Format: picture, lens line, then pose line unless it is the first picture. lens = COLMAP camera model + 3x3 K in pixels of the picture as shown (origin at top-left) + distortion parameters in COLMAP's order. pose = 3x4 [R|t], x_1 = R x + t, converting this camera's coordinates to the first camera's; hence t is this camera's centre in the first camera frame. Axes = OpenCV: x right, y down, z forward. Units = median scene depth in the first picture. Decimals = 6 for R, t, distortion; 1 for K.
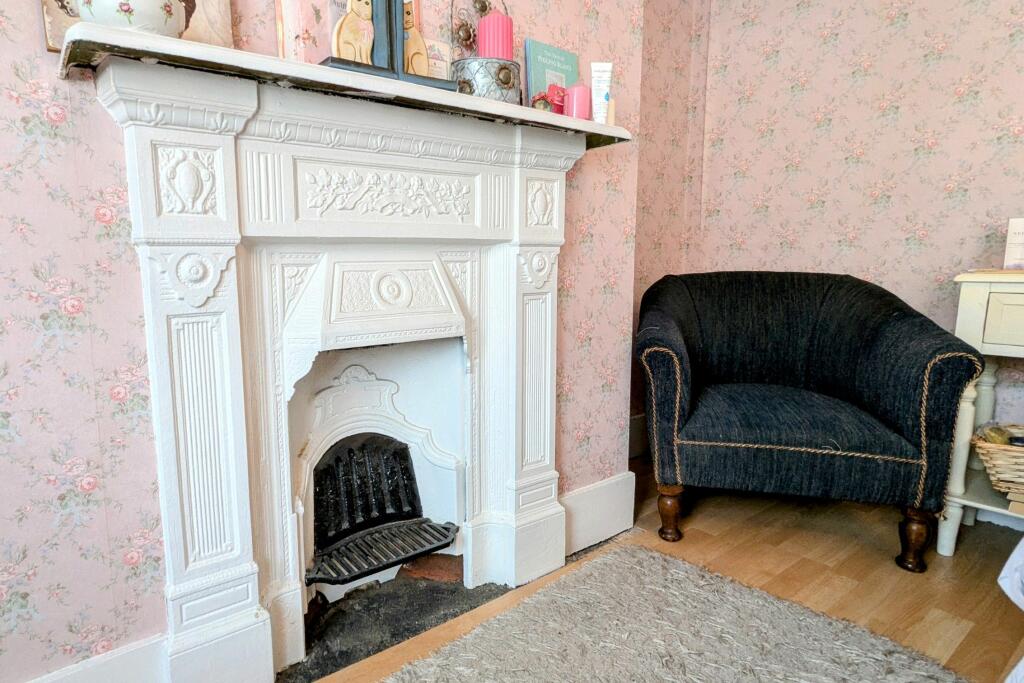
lens RADIAL K [[587.2, 0, 512.0], [0, 587.2, 341.5], [0, 0, 1]] dist [-0.004561, -0.000299]
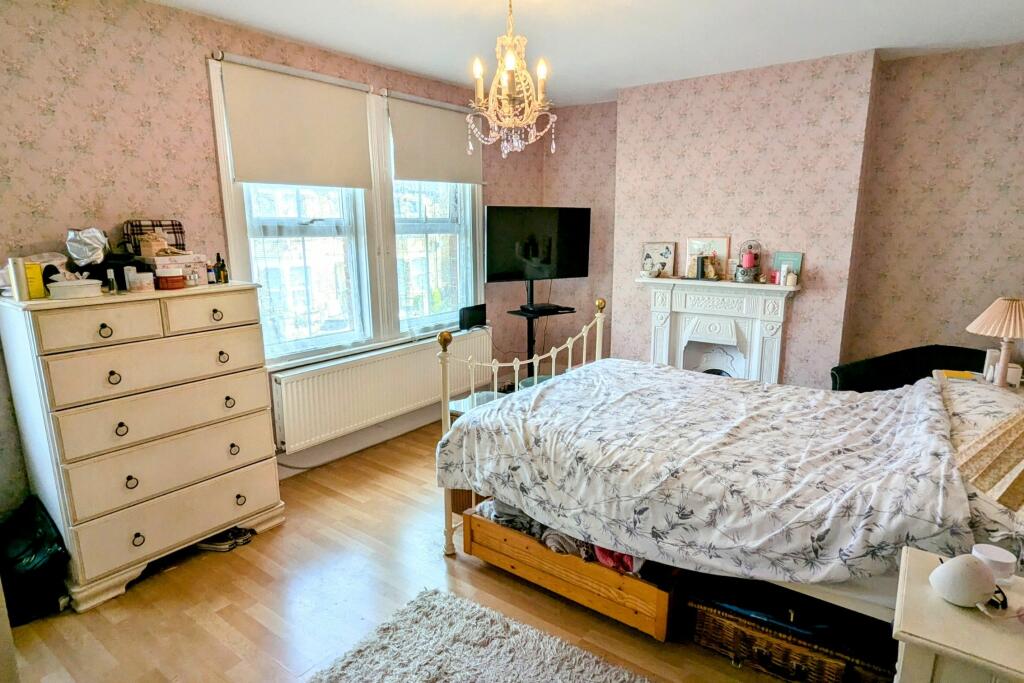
lens RADIAL K [[587.2, 0, 512.0], [0, 587.2, 341.5], [0, 0, 1]] dist [-0.004561, -0.000299]
pose [[0.248668, 0.209854, -0.945582, 3.028403], [-0.137855, 0.973977, 0.179903, -0.510605], [0.958728, 0.085617, 0.271126, -1.166424]]
